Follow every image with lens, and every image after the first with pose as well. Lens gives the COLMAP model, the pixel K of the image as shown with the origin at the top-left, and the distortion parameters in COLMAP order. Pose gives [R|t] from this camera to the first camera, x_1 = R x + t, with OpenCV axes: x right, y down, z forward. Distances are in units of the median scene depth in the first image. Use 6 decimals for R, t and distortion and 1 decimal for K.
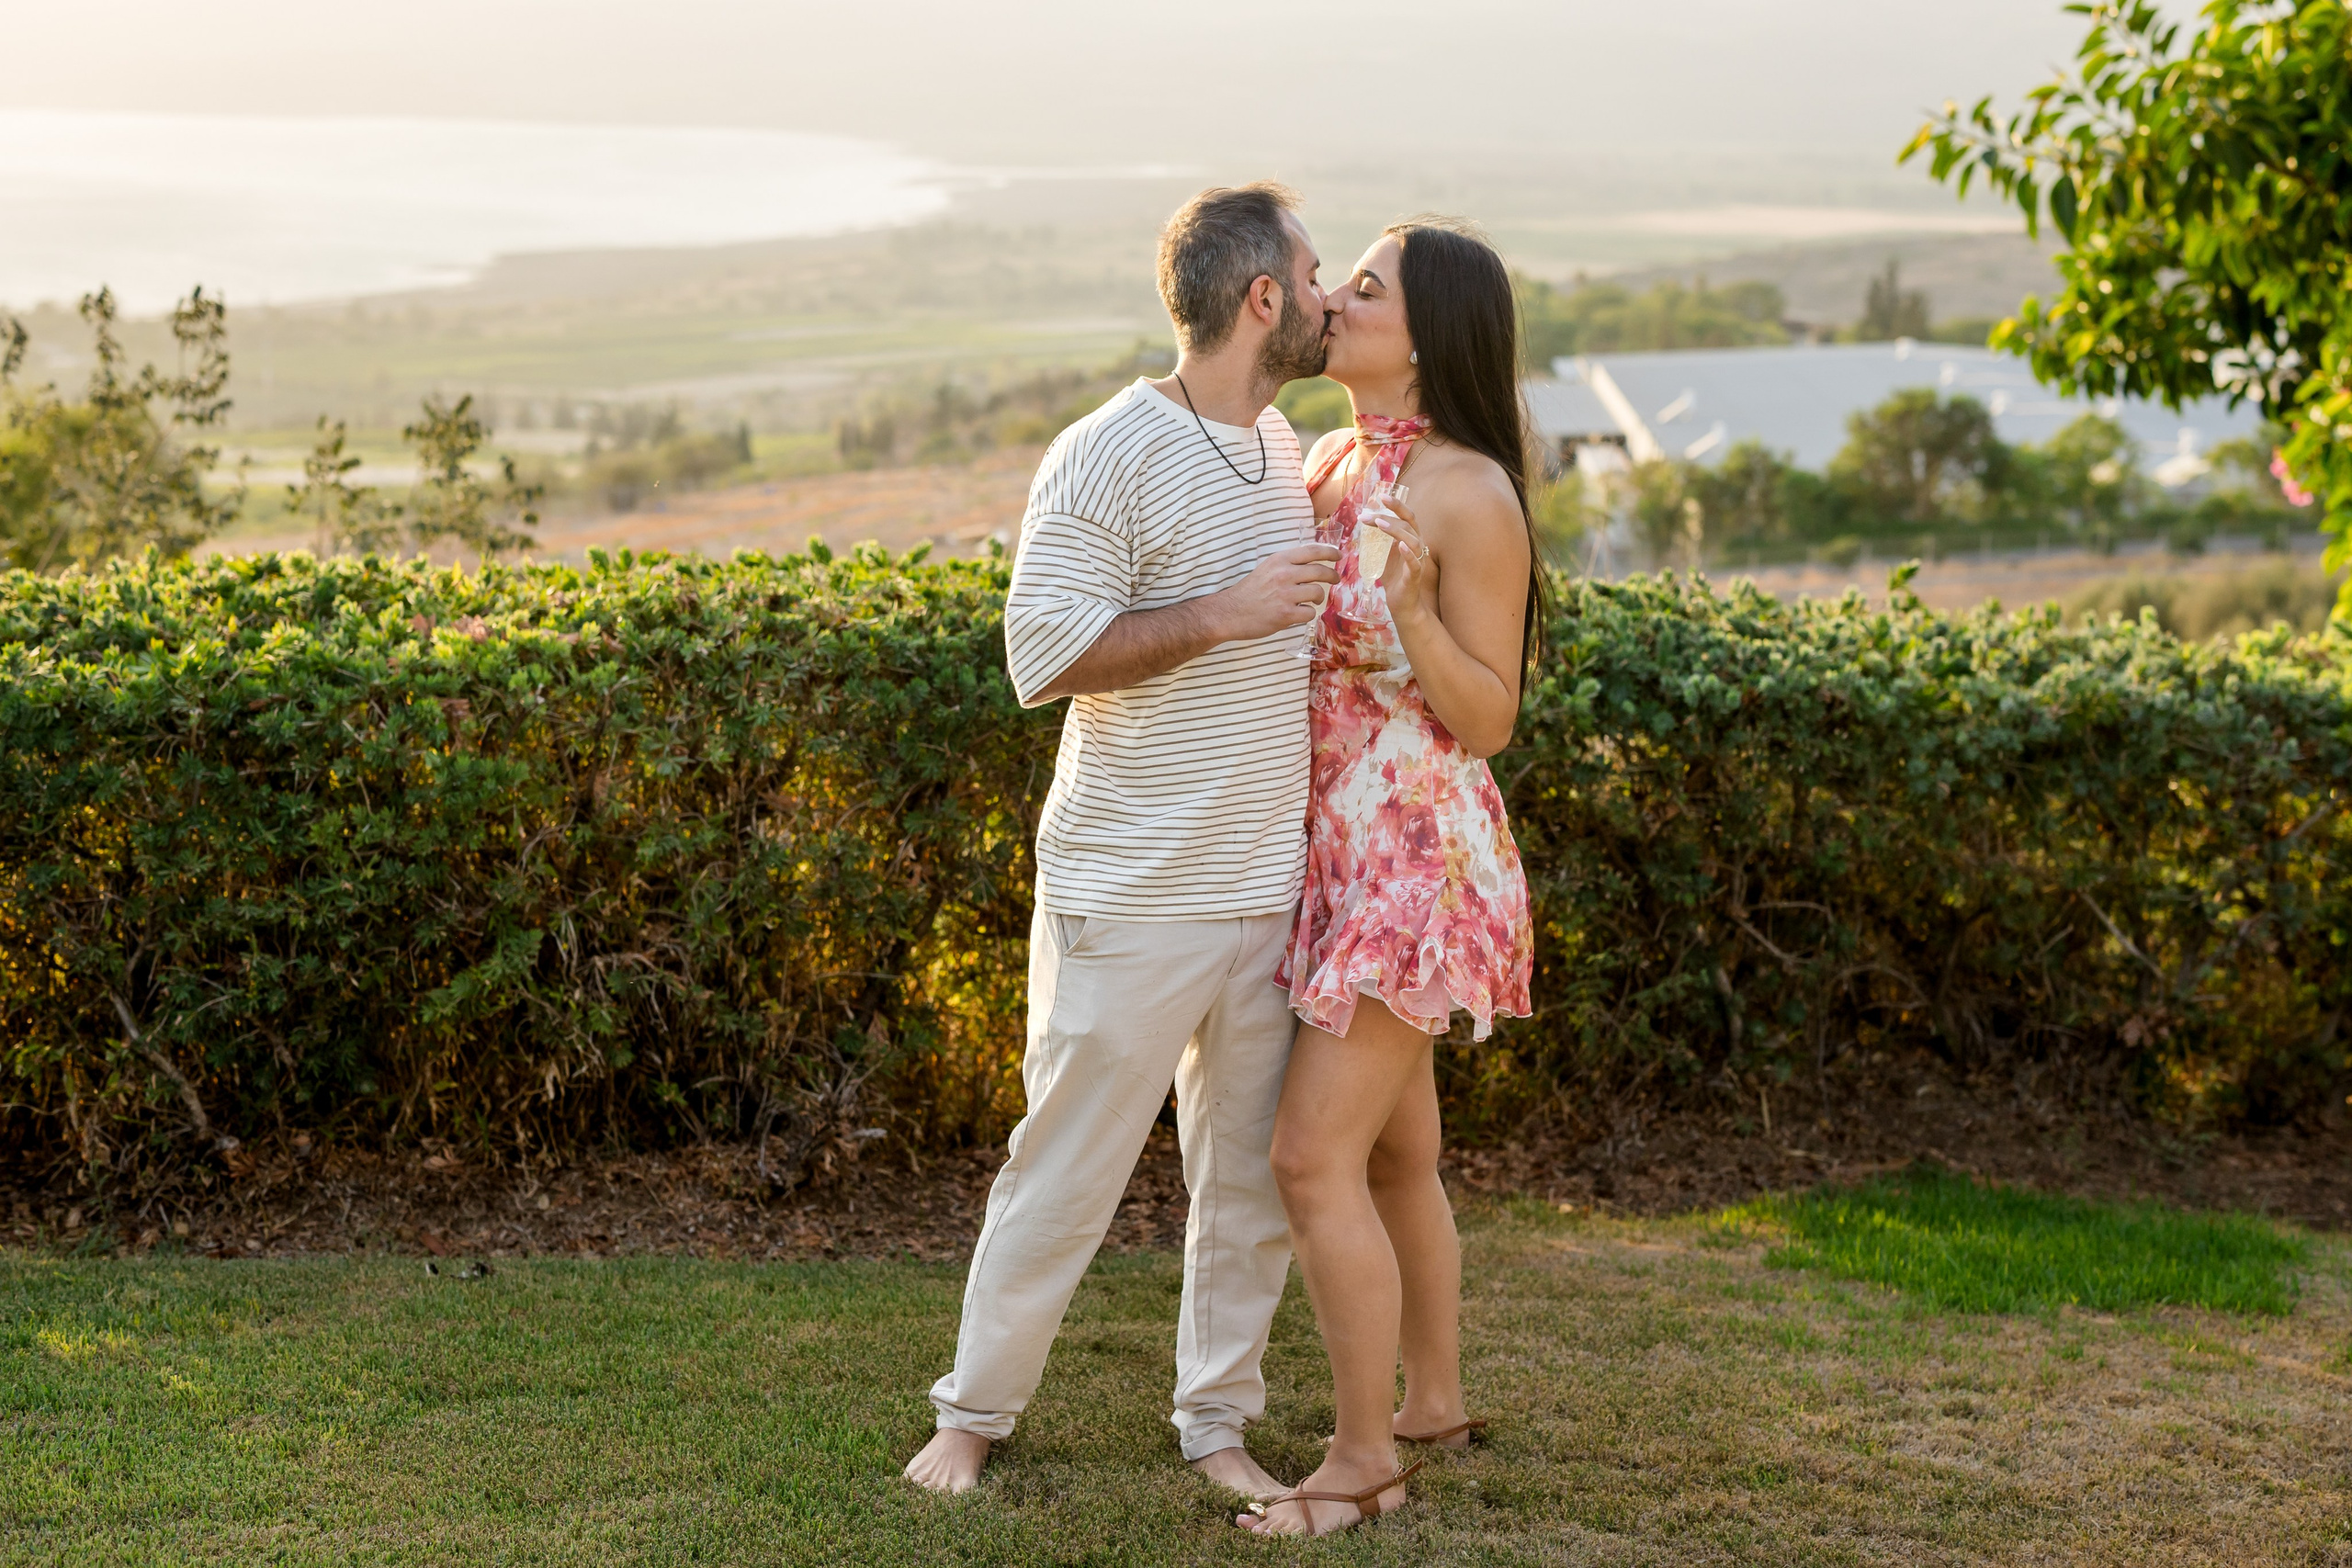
lens RADIAL K [[3429.7, 0, 1175.5], [0, 3429.7, 764.5], [0, 0, 1]] dist [0.019232, 0.050686]
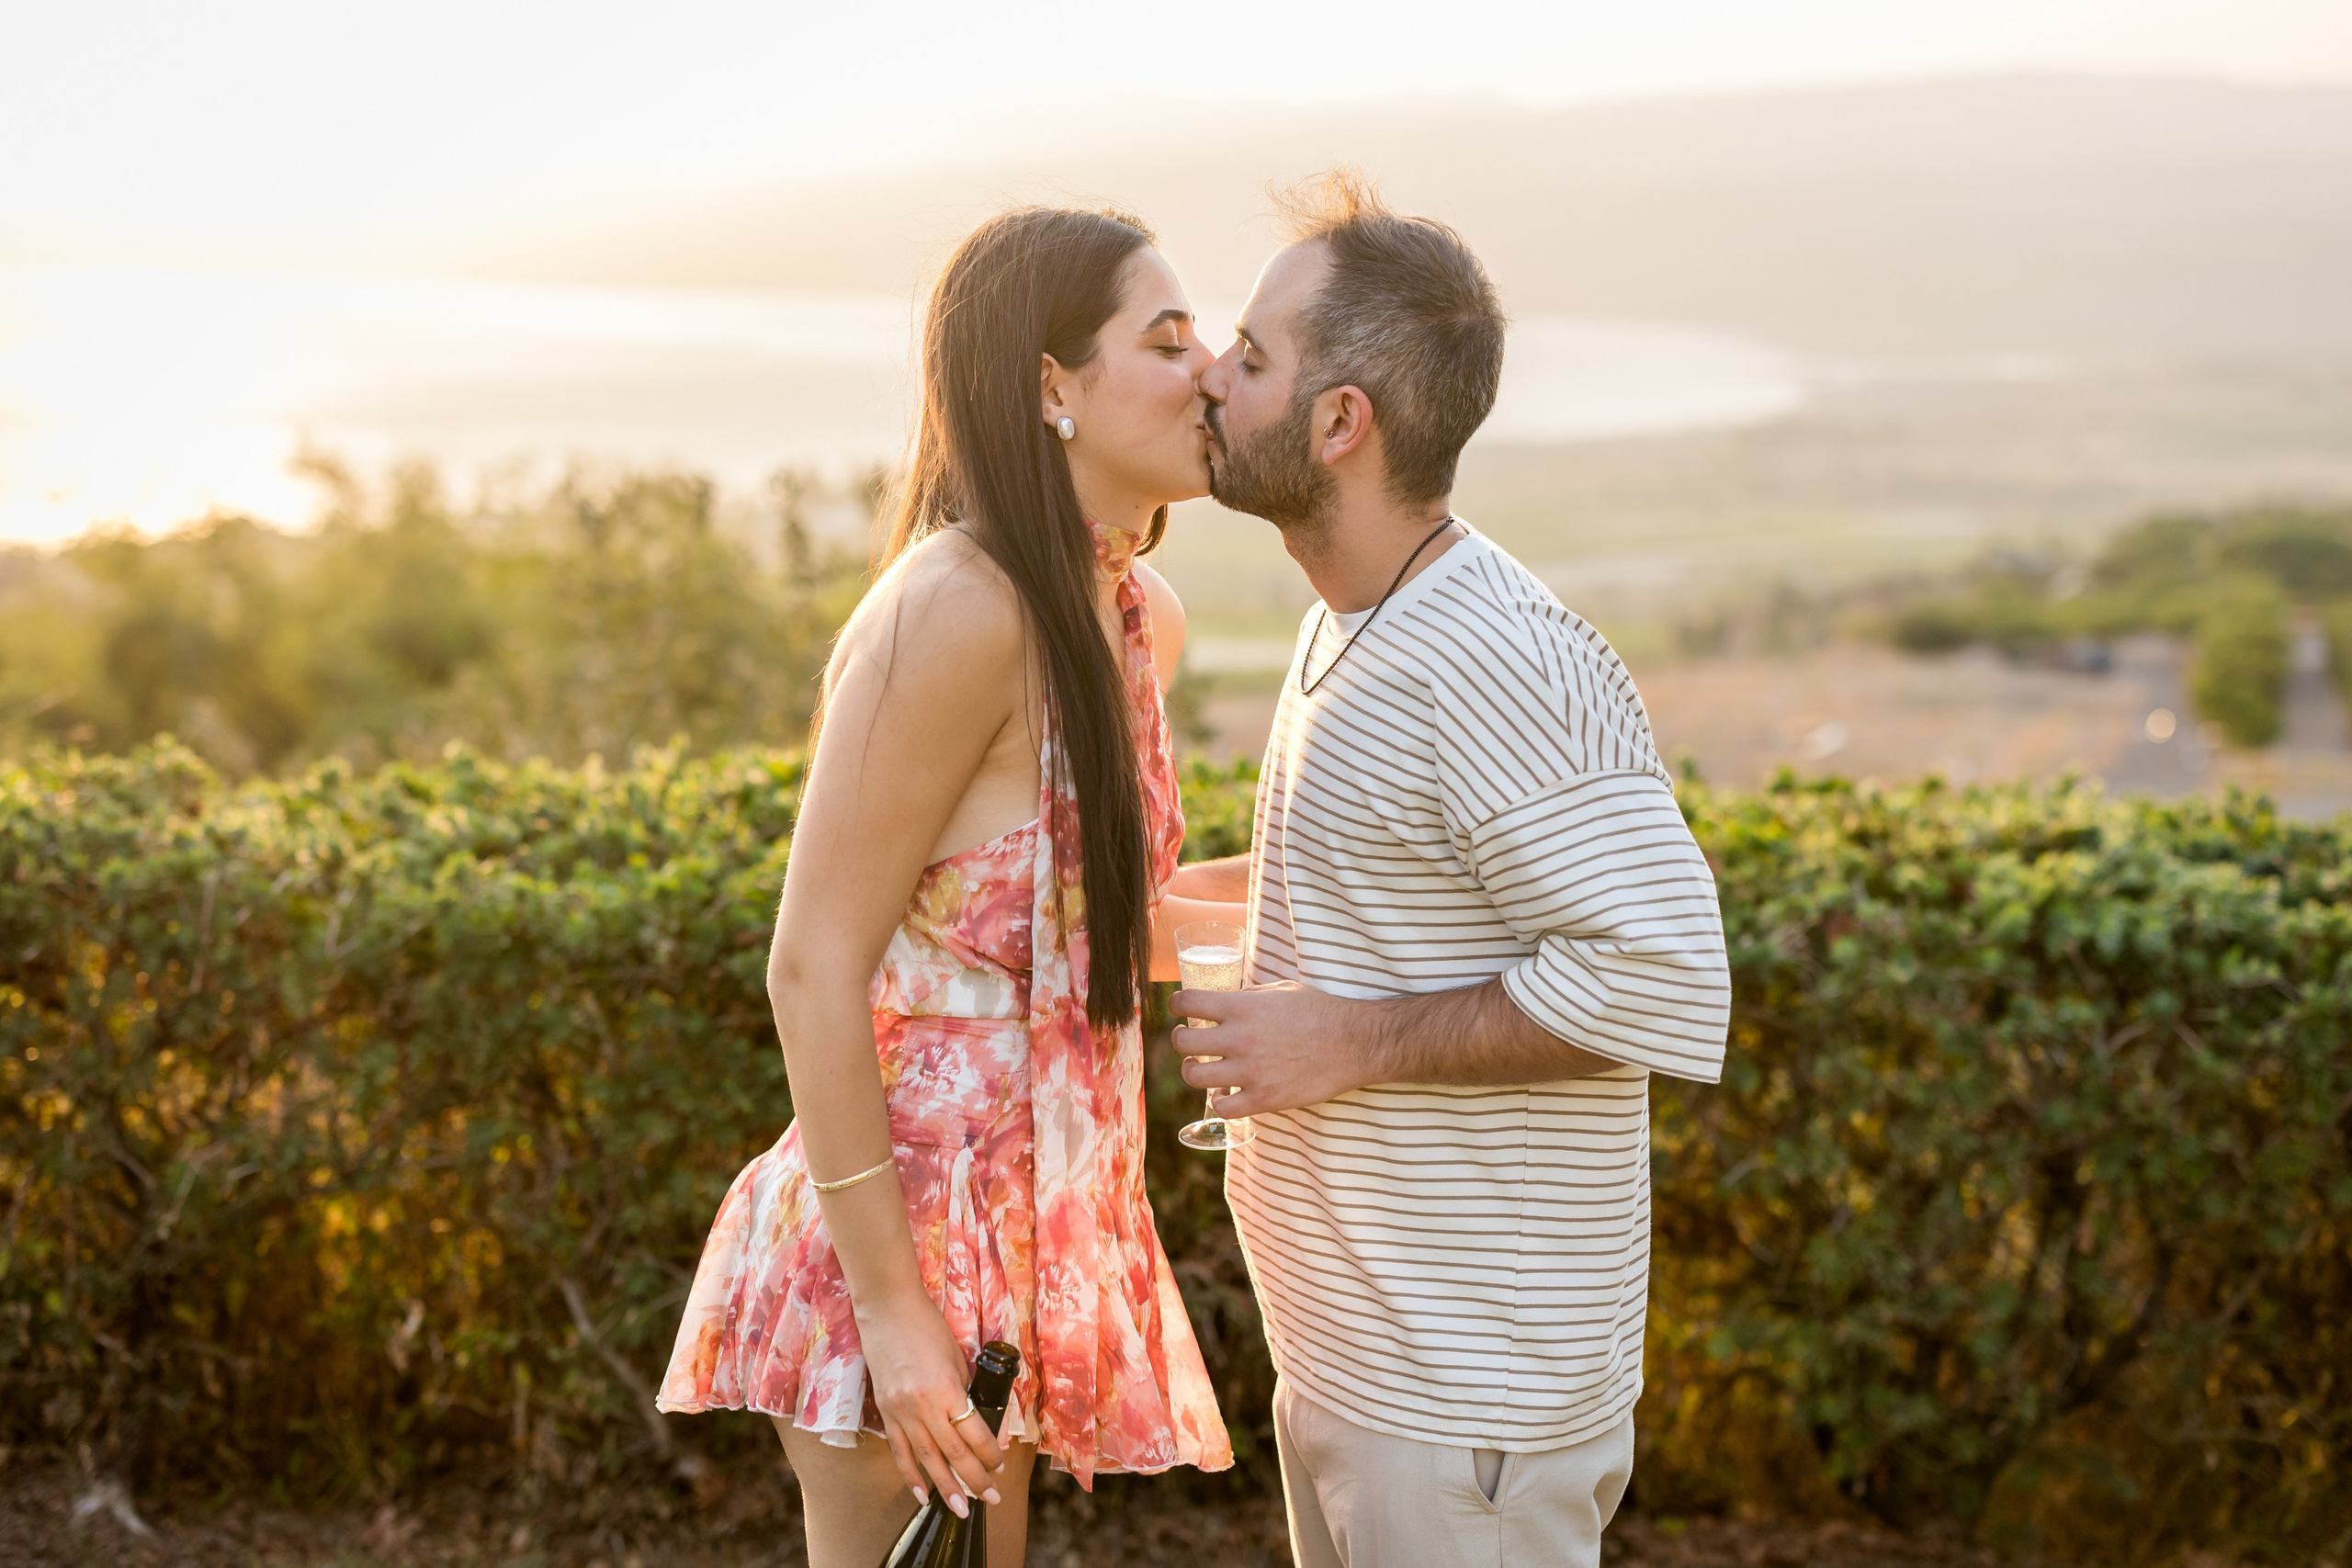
lens RADIAL K [[3434.1, 0, 1212.4], [0, 3434.1, 769.8], [0, 0, 1]] dist [0.016553, -0.017466]
pose [[0.972876, 0.037472, -0.228274, 0.027874], [-0.049721, 0.997602, -0.048144, -0.022564], [0.225922, 0.058188, 0.972406, 0.205576]]
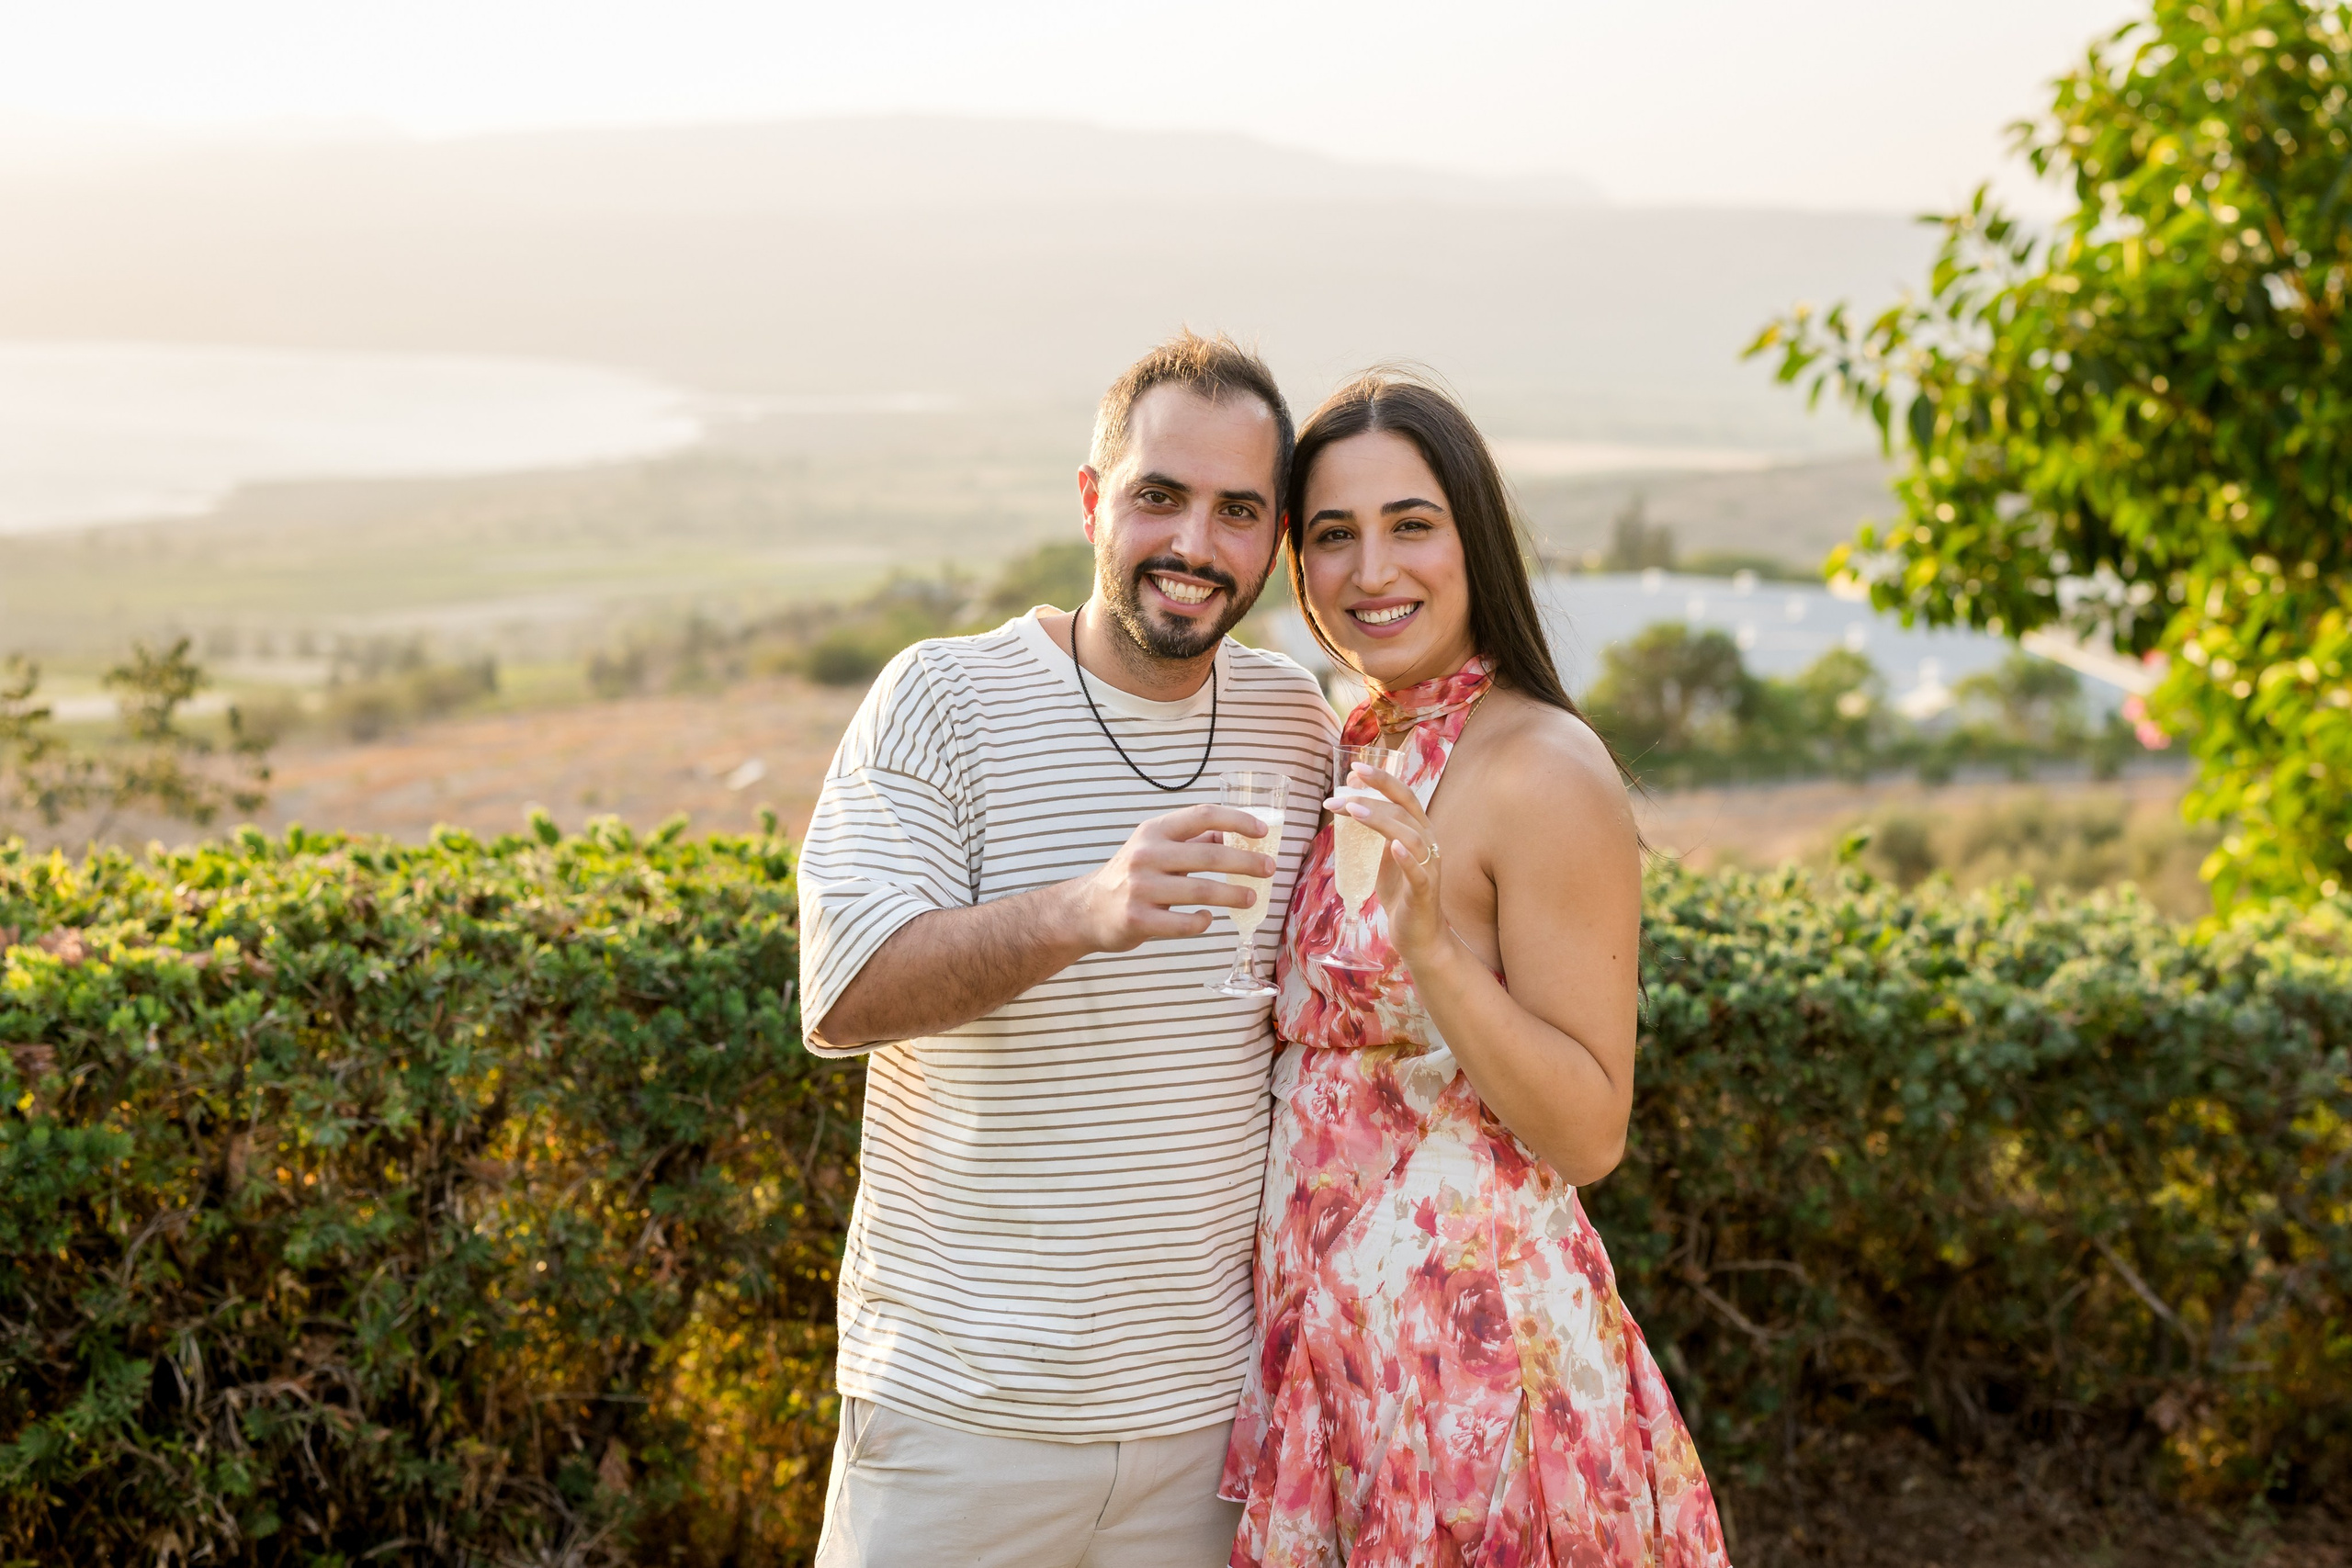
lens RADIAL K [[3429.7, 0, 1175.5], [0, 3429.7, 764.5], [0, 0, 1]] dist [0.019232, 0.050686]
pose [[0.997414, -0.001163, 0.071861, -0.018019], [0.005966, 0.997758, -0.066656, -0.027496], [-0.071622, 0.066912, 0.995185, 0.234926]]
